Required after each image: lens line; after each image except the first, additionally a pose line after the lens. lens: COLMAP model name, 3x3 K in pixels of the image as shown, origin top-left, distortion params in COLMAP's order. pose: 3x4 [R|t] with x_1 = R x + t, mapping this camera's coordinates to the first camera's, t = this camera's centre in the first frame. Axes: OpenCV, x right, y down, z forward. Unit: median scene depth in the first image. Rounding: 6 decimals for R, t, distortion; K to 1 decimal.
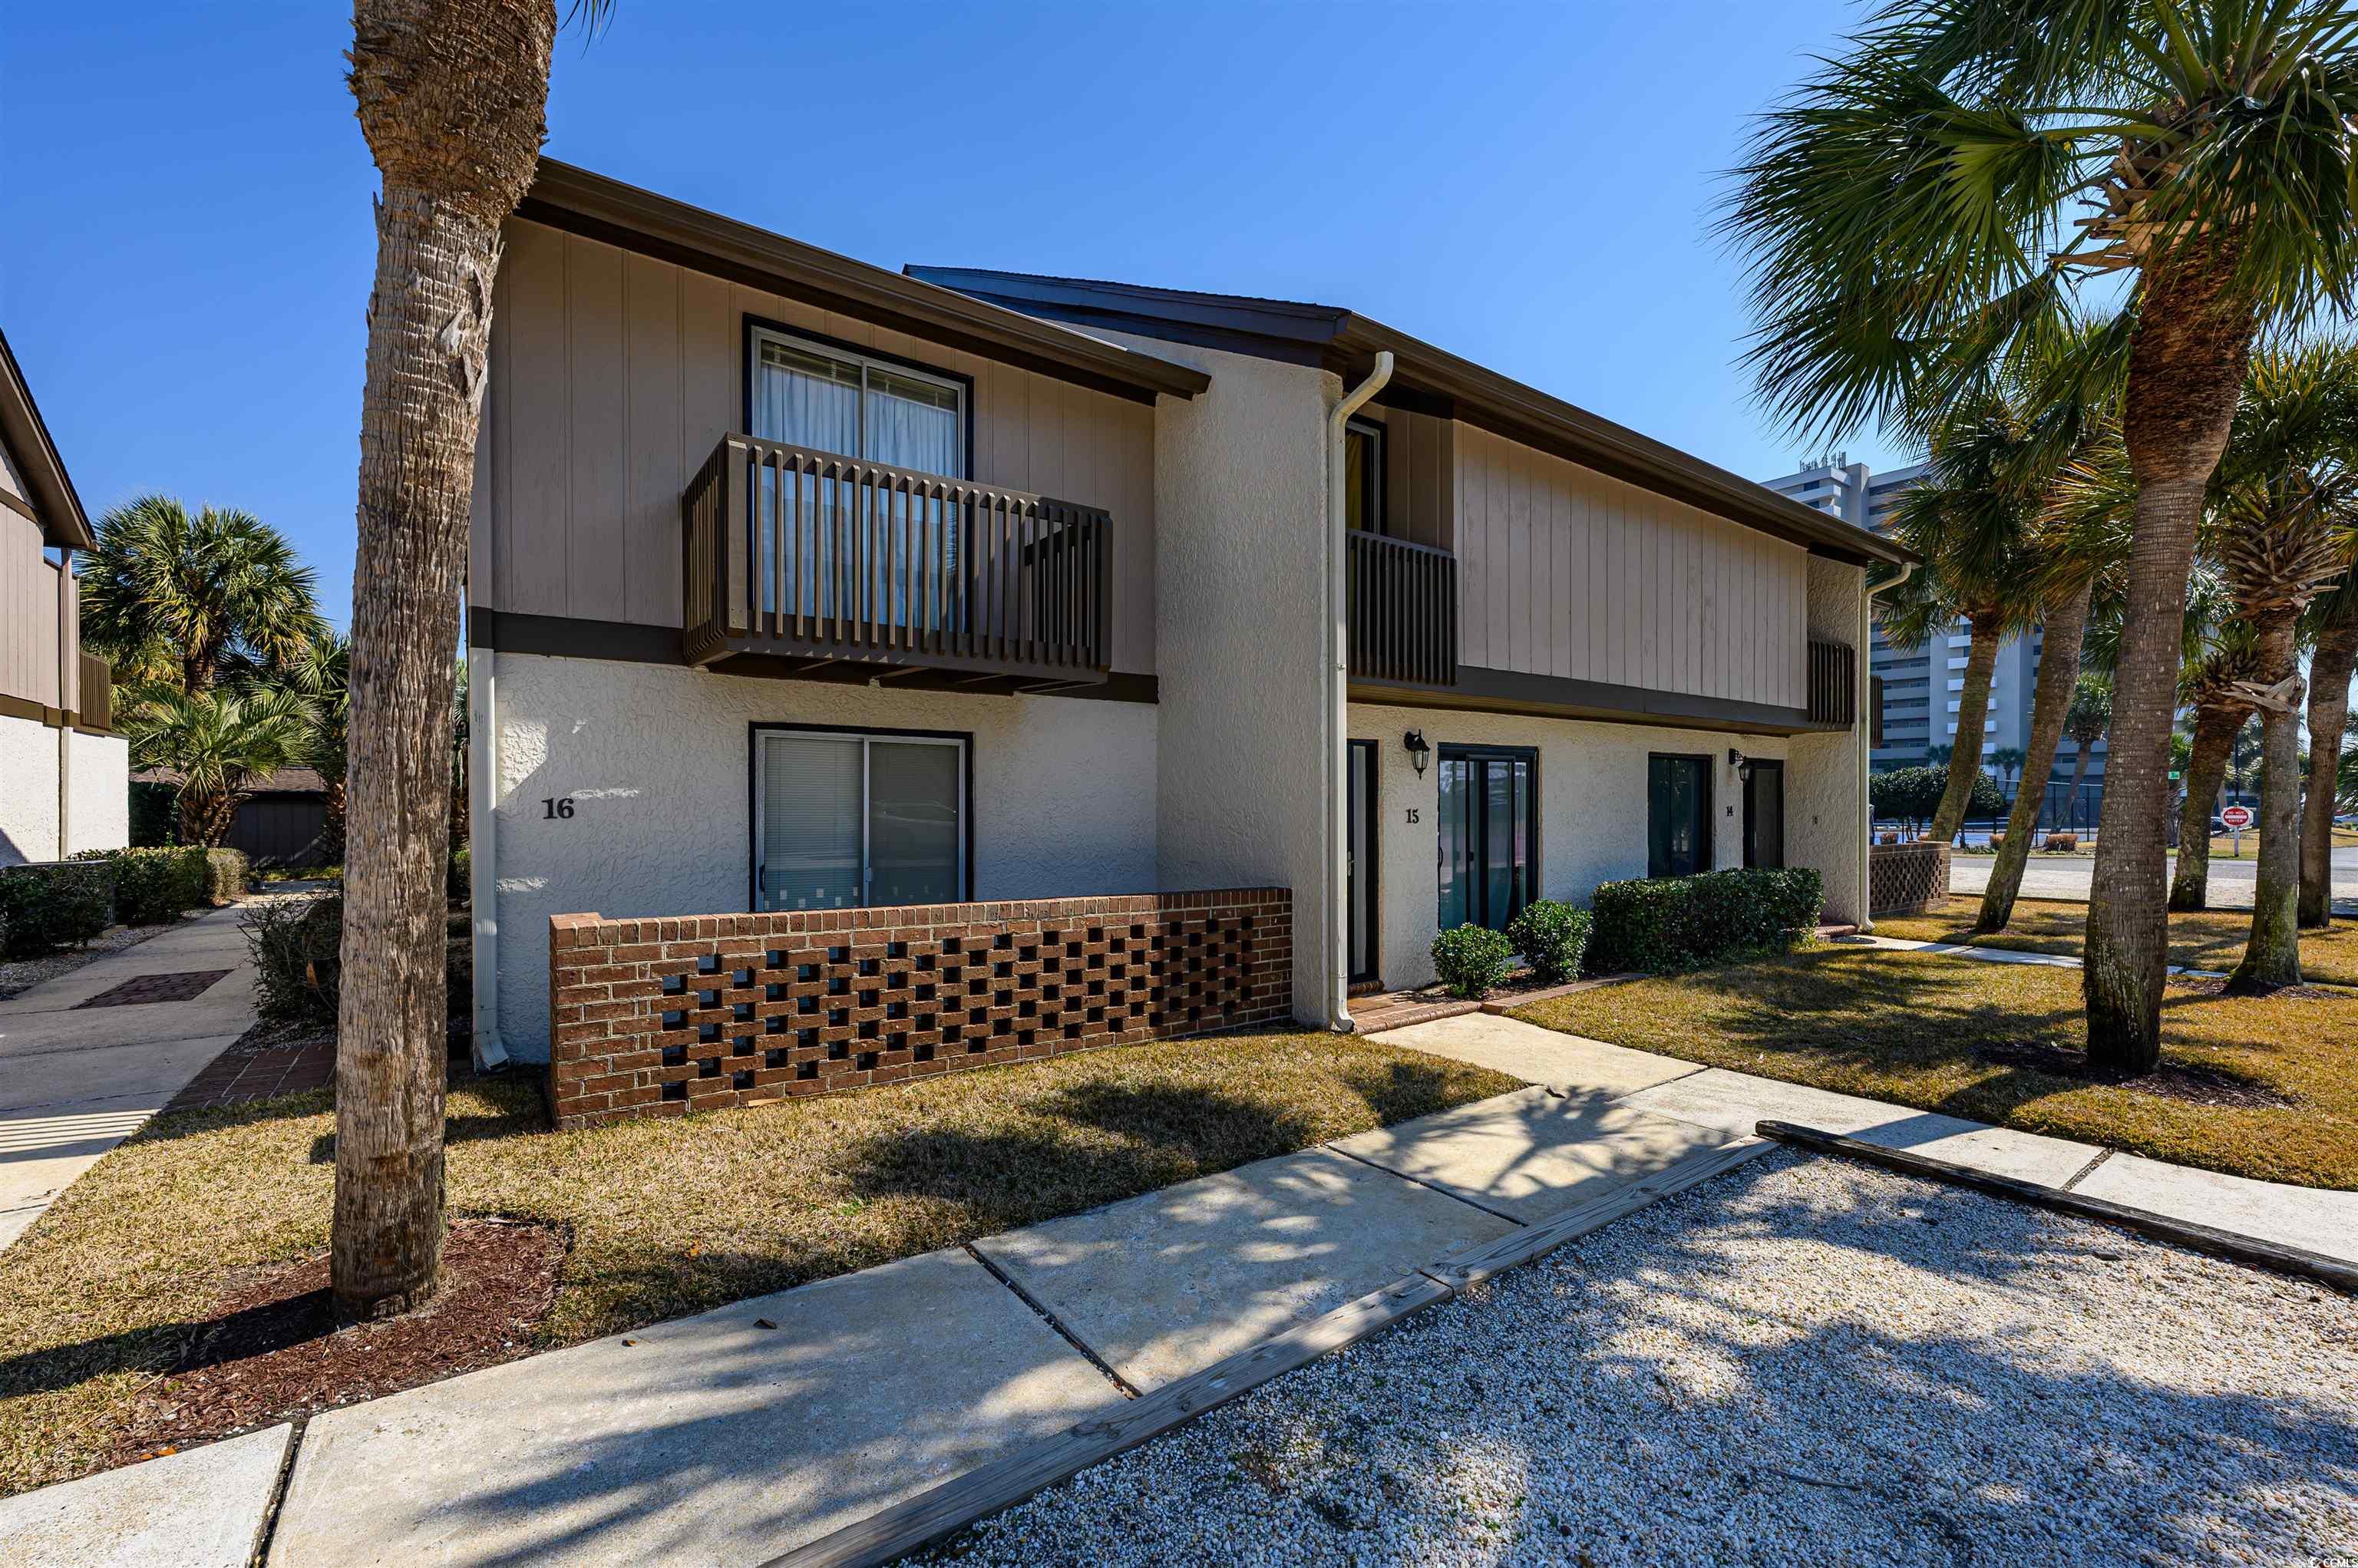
lens RADIAL K [[928.9, 0, 1156.8], [0, 928.9, 818.2], [0, 0, 1]] dist [0.000708, -0.000027]
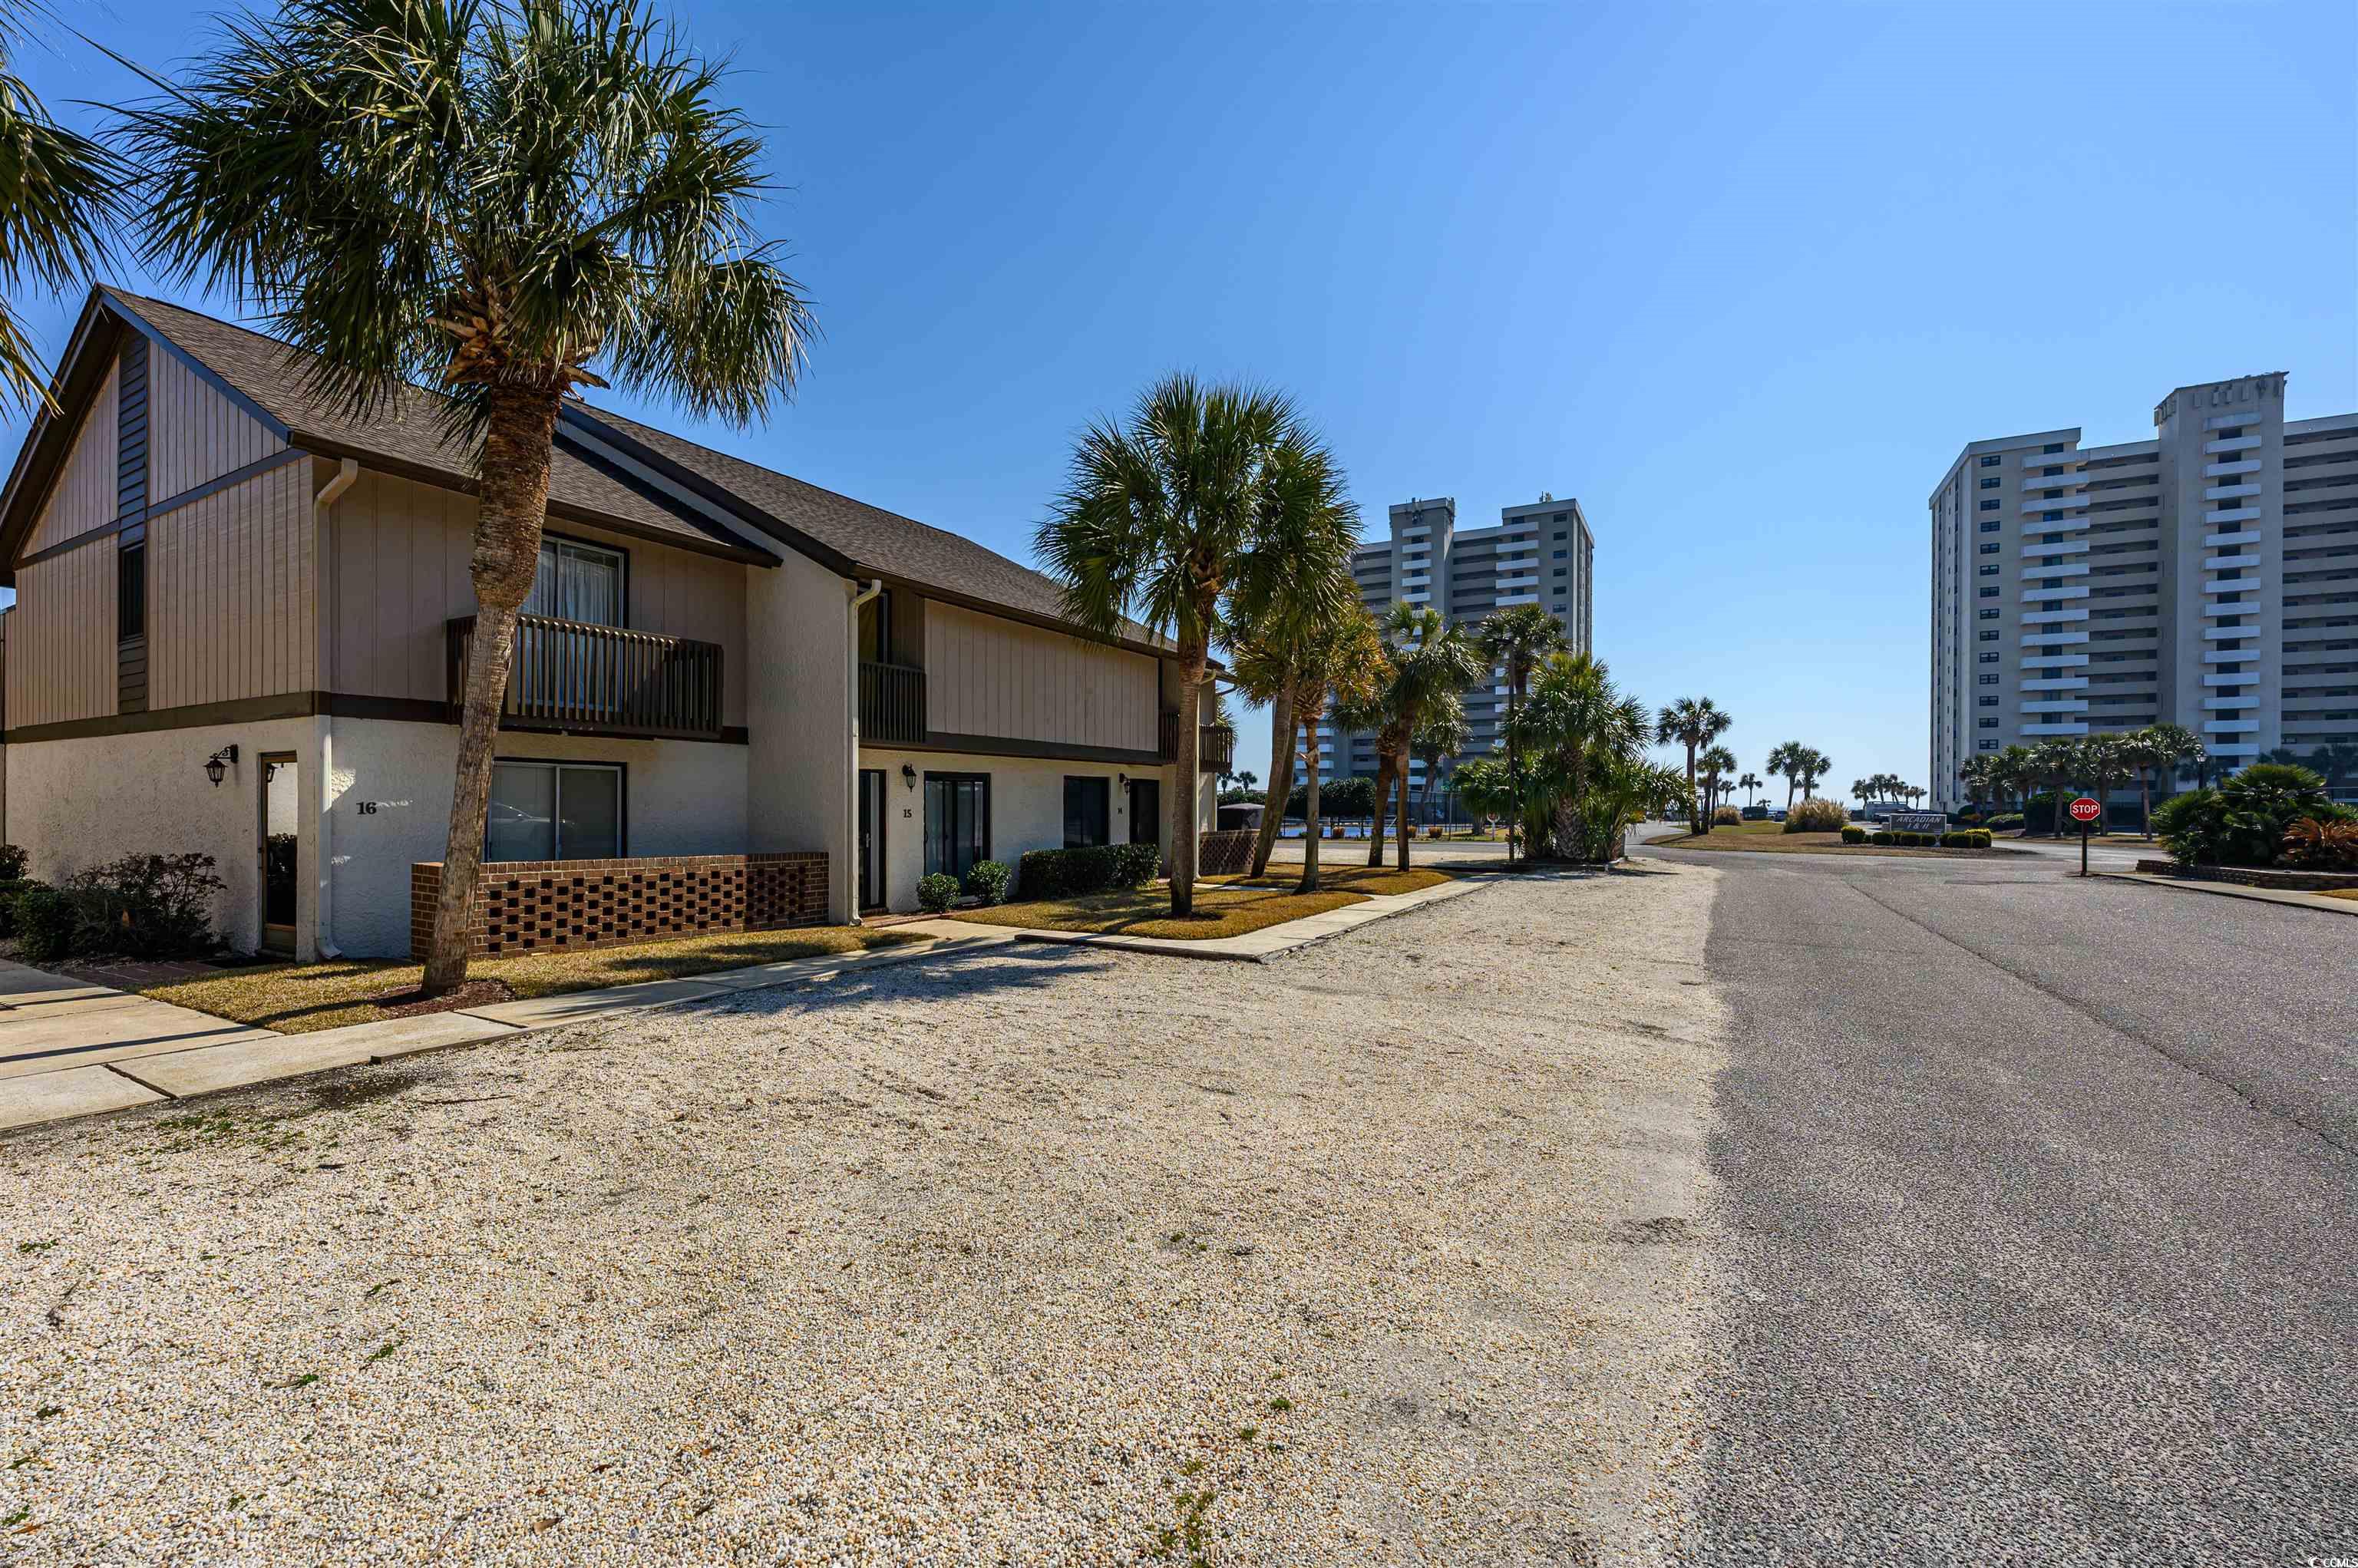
lens RADIAL K [[946.6, 0, 1185.5], [0, 946.6, 809.5], [0, 0, 1]] dist [-0.009338, 0.000357]
pose [[0.899040, 0.002928, 0.437858, -0.045883], [0.000376, 0.999972, -0.007459, 0.005718], [-0.437867, 0.006870, 0.899013, -1.126525]]
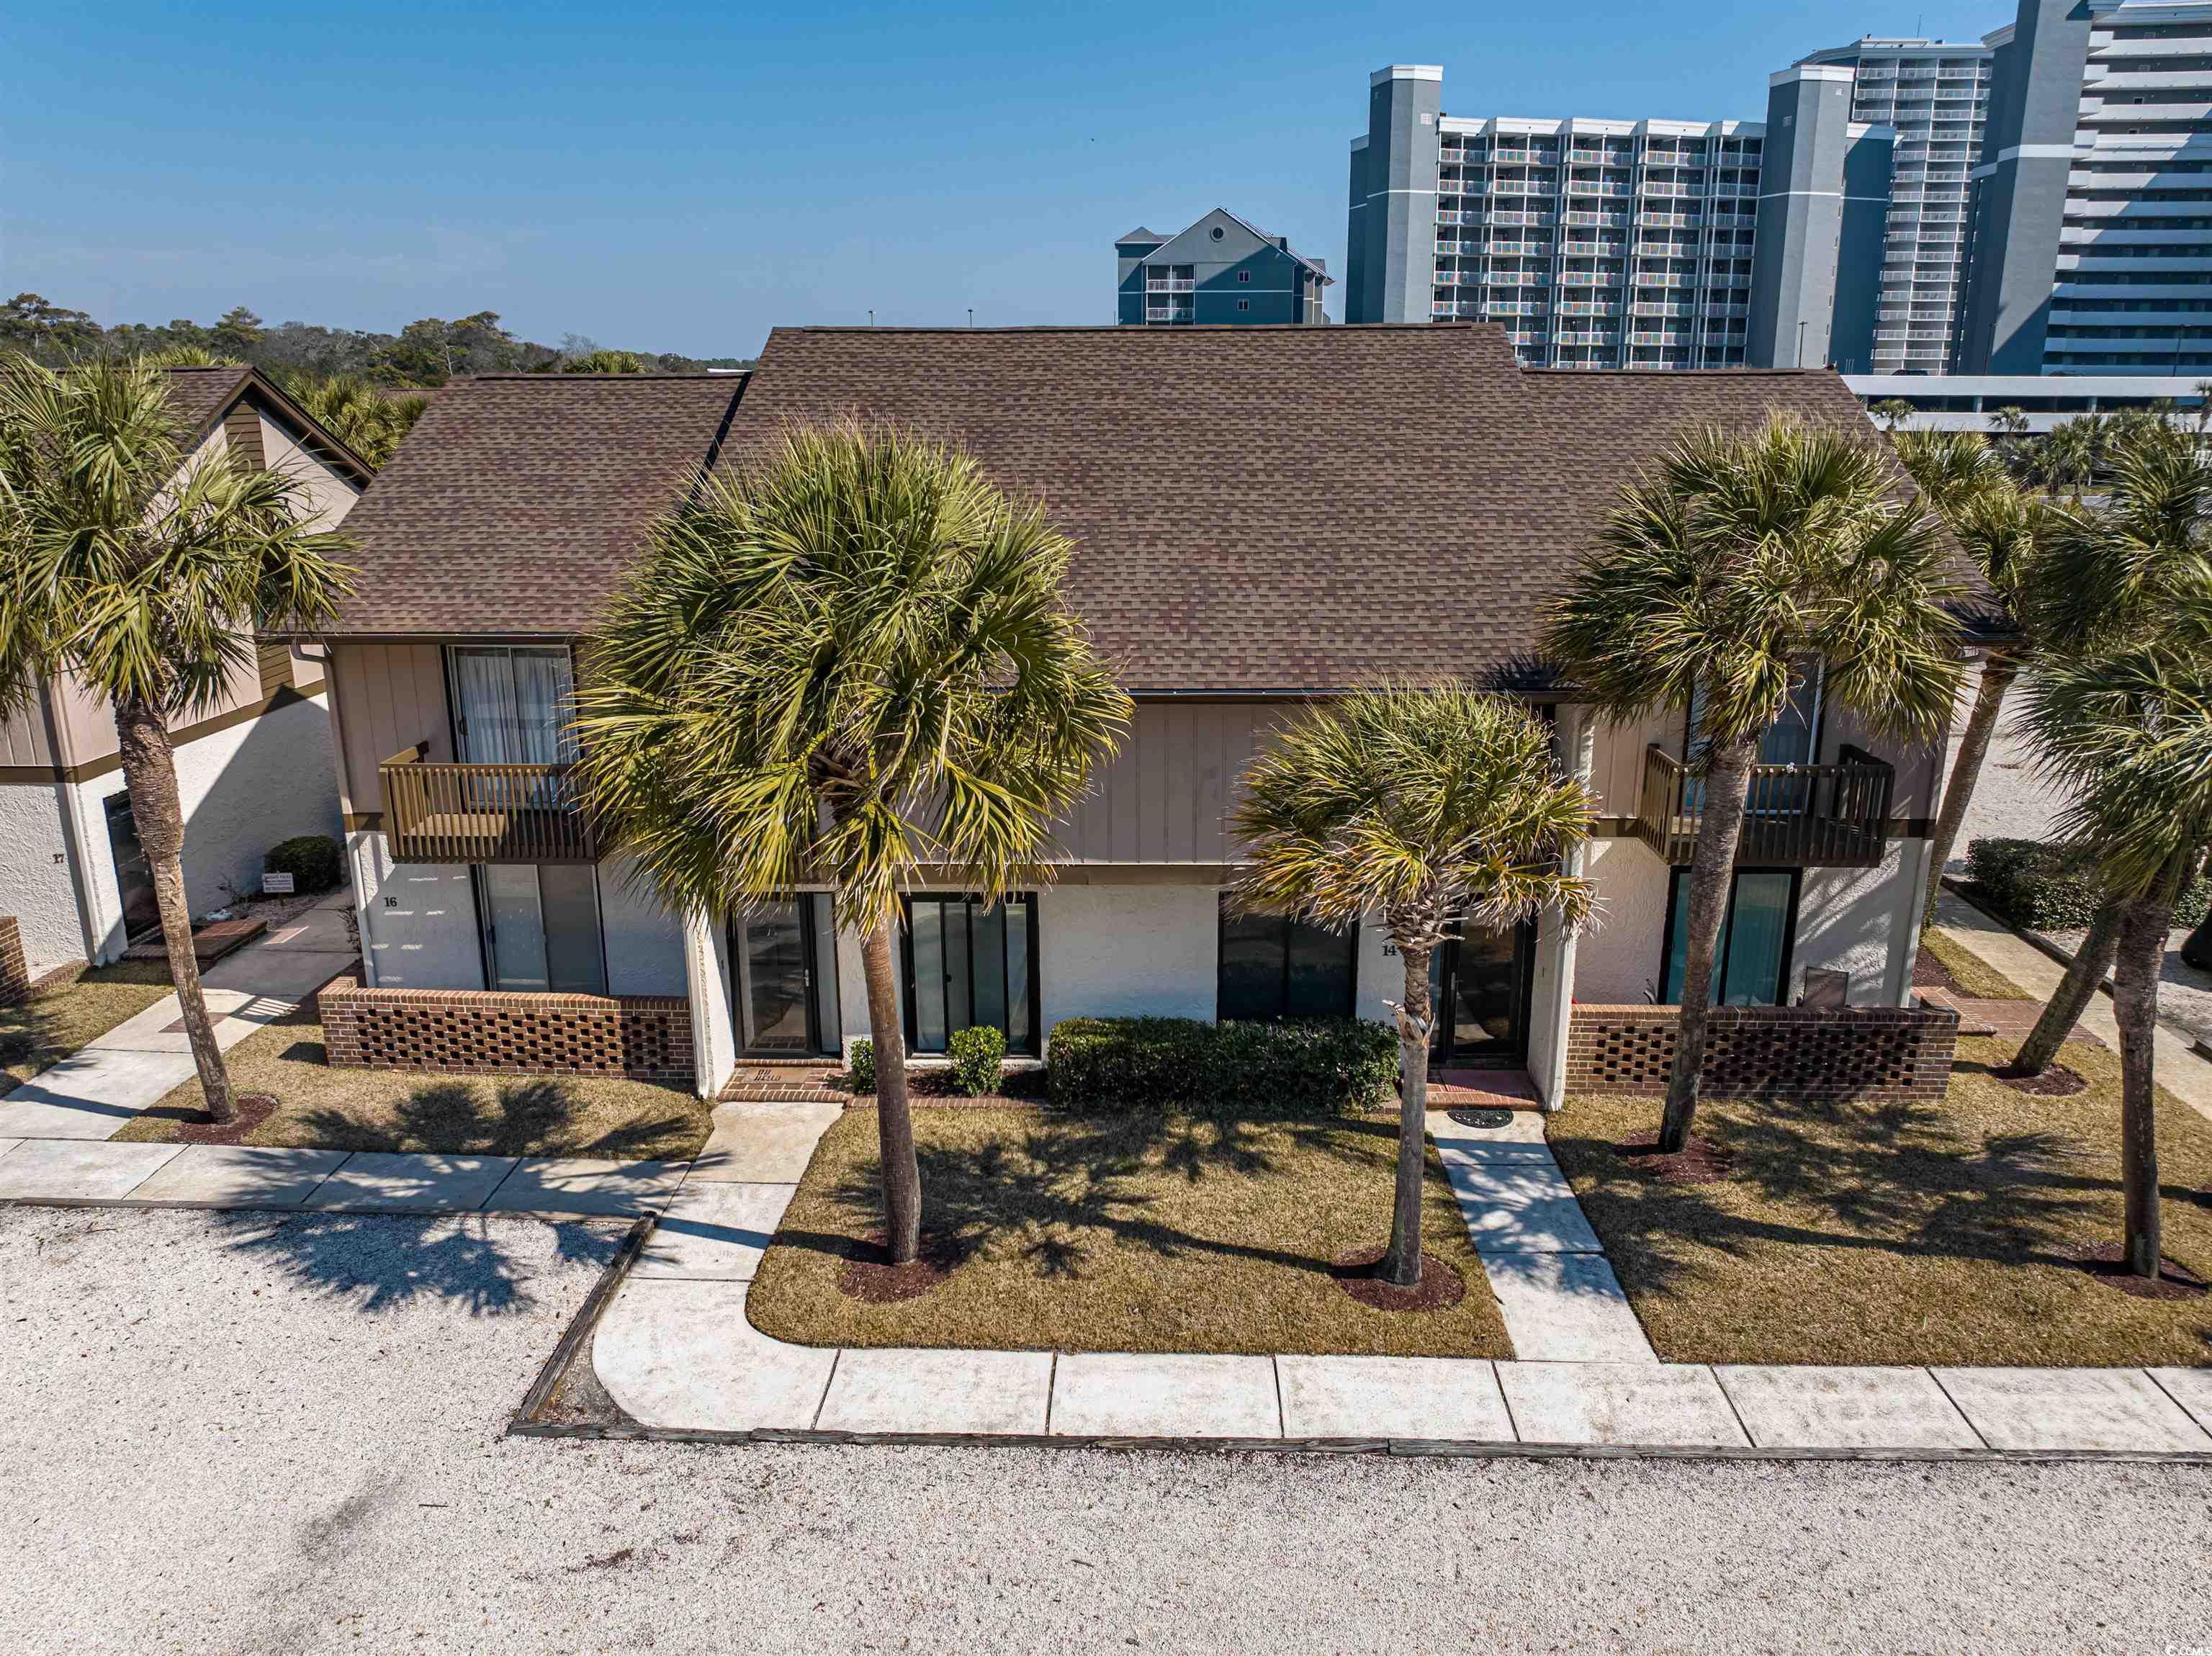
lens RADIAL K [[1558.0, 0, 1091.4], [0, 1558.0, 829.3], [0, 0, 1]] dist [-0.045895, 0.012481]
pose [[0.794847, 0.156498, -0.586282, 2.410835], [-0.002518, 0.967013, 0.254714, -0.976495], [0.606805, -0.200983, 0.769021, -0.612413]]
